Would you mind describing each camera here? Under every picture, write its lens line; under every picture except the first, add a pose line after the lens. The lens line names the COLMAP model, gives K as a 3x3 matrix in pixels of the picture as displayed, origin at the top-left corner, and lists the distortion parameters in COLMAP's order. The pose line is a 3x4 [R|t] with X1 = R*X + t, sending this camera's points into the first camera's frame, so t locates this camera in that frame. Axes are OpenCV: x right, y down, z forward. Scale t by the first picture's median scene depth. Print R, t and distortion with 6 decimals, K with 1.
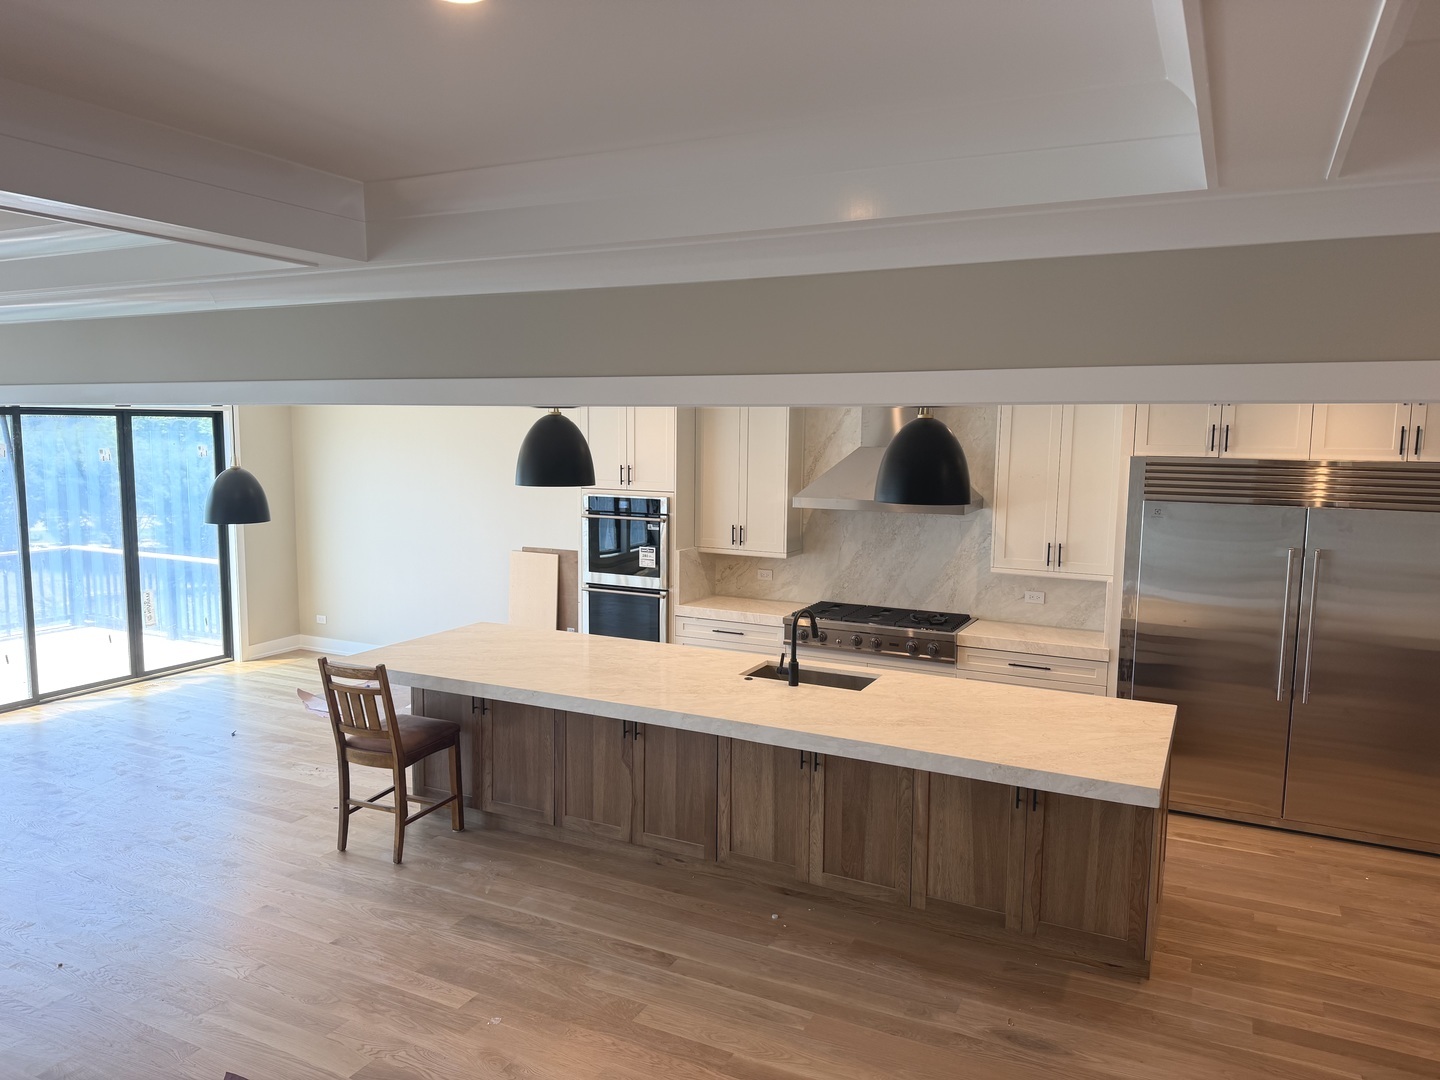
lens RADIAL K [[1008.3, 0, 723.5], [0, 1008.3, 549.8], [0, 0, 1]] dist [0.069222, -0.089454]
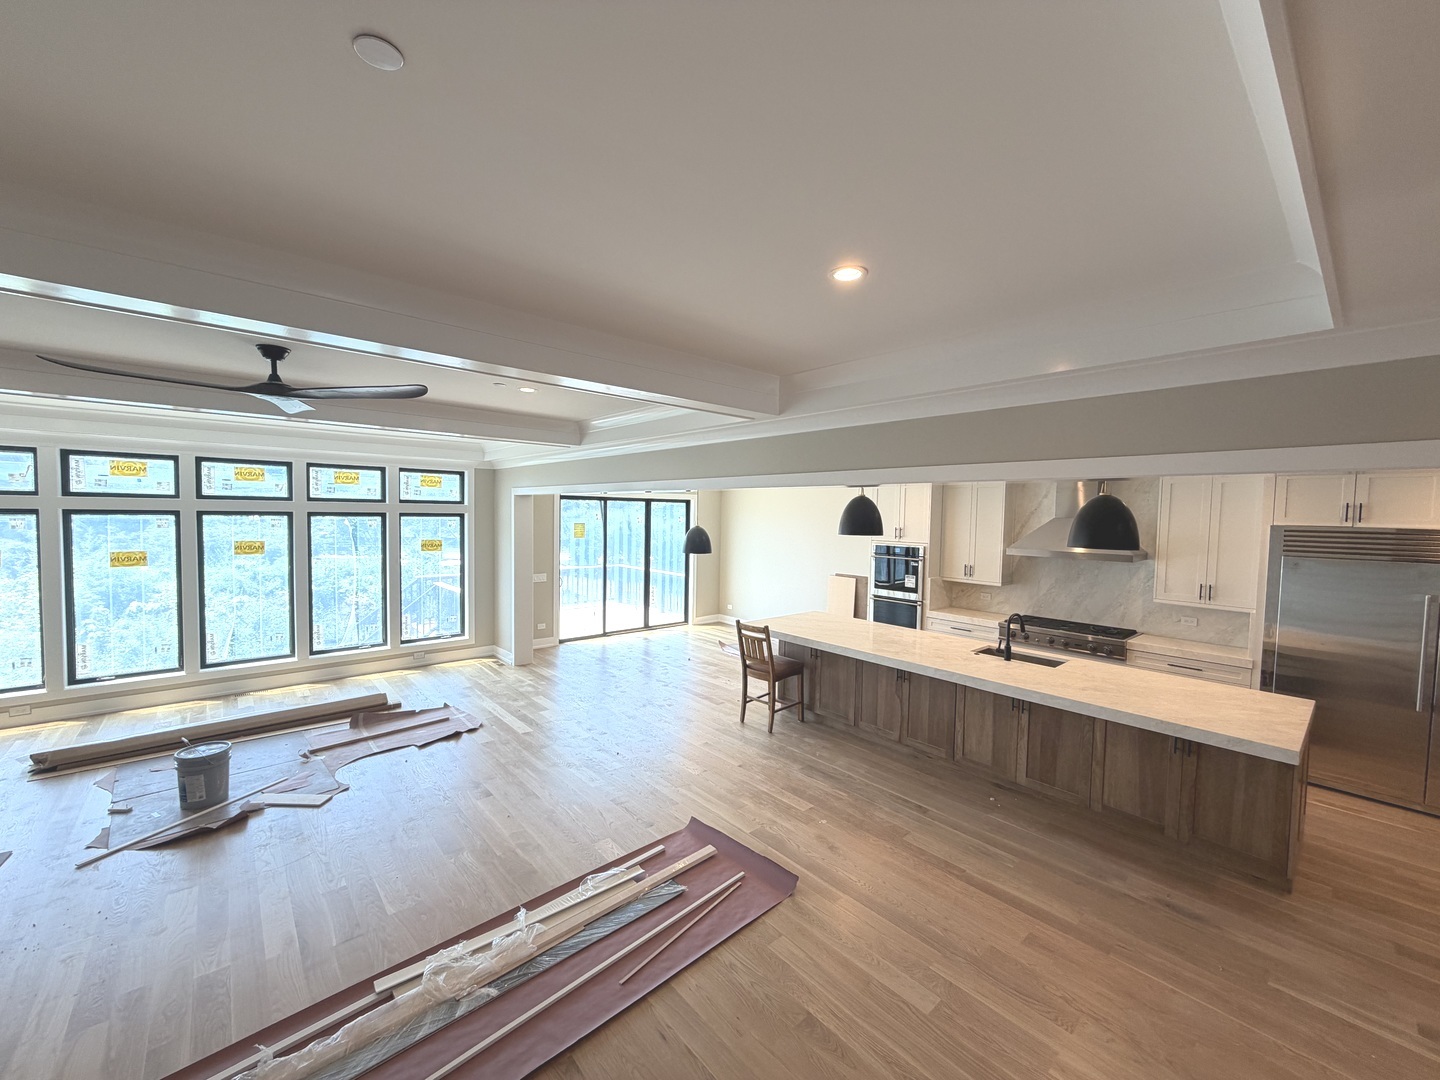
lens RADIAL K [[575.0, 0, 715.4], [0, 575.0, 540.5], [0, 0, 1]] dist [-0.000258, 0.000575]
pose [[0.924773, 0.025119, -0.379689, -0.018669], [-0.053452, 0.996501, -0.064262, 0.027293], [0.376746, 0.079723, 0.922880, -0.046725]]
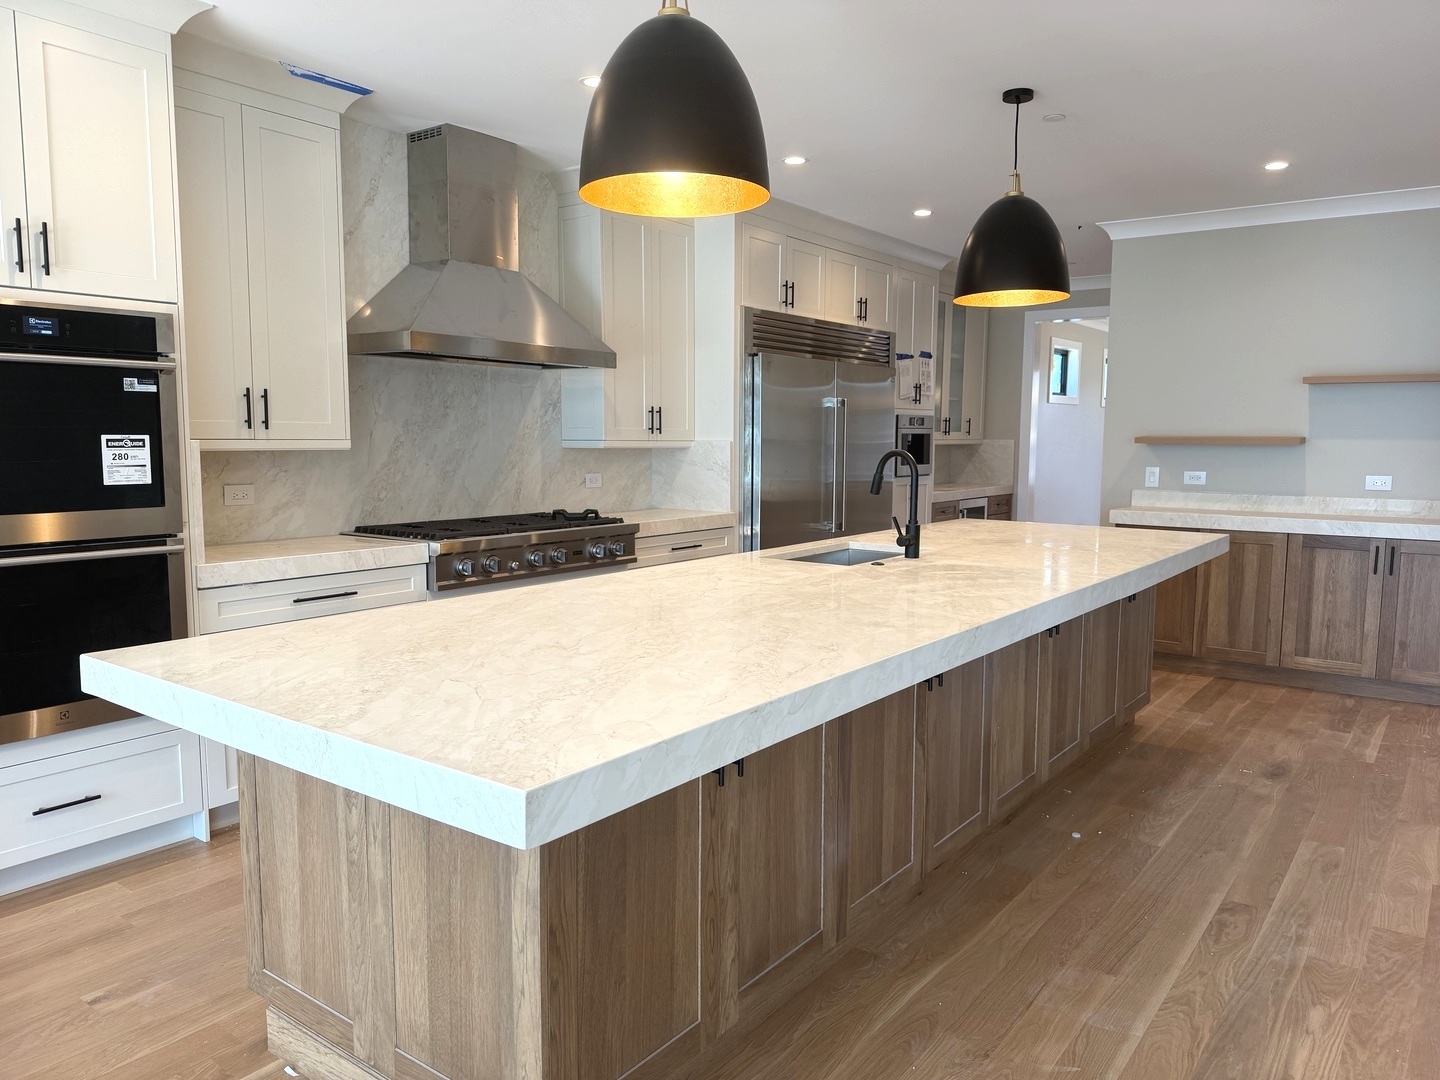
lens RADIAL K [[1008.3, 0, 718.3], [0, 1008.3, 550.0], [0, 0, 1]] dist [0.069222, -0.089454]
pose [[0.178173, -0.119091, 0.976766, -0.646939], [0.114423, 0.988423, 0.099640, 0.043656], [-0.977324, 0.094011, 0.189737, 1.002129]]
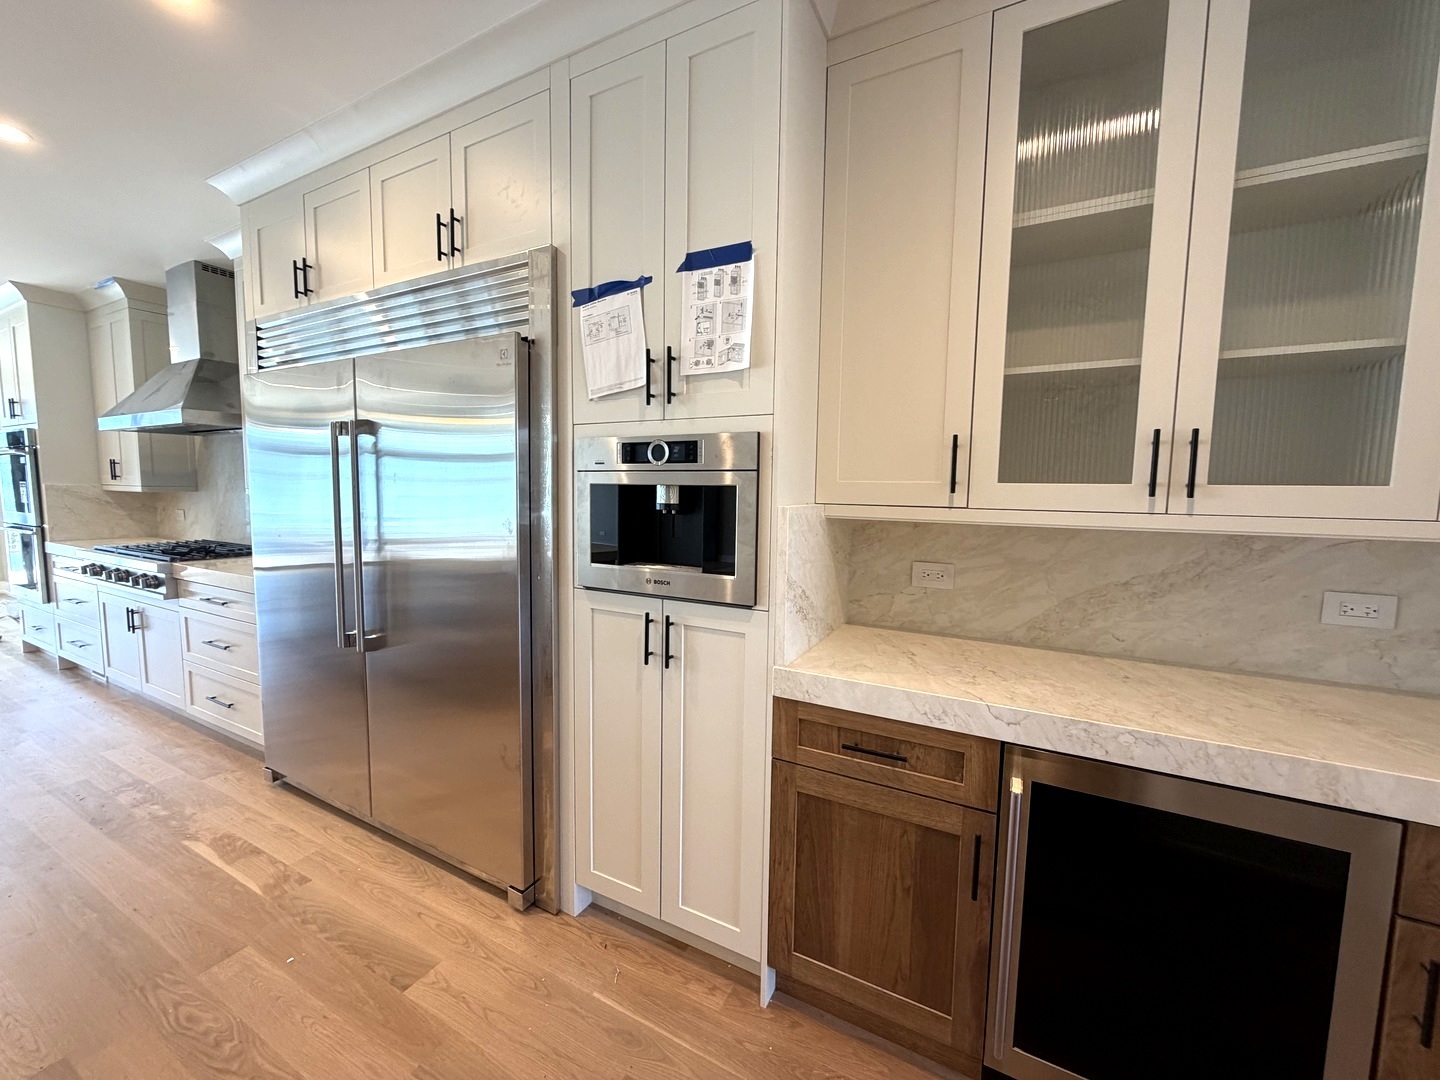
lens RADIAL K [[575.0, 0, 716.5], [0, 575.0, 540.3], [0, 0, 1]] dist [-0.000258, 0.000575]
pose [[0.999542, 0.009205, -0.028829, 0.883588], [-0.010140, 0.999422, -0.032450, 0.094592], [0.028514, 0.032727, 0.999058, 0.680155]]
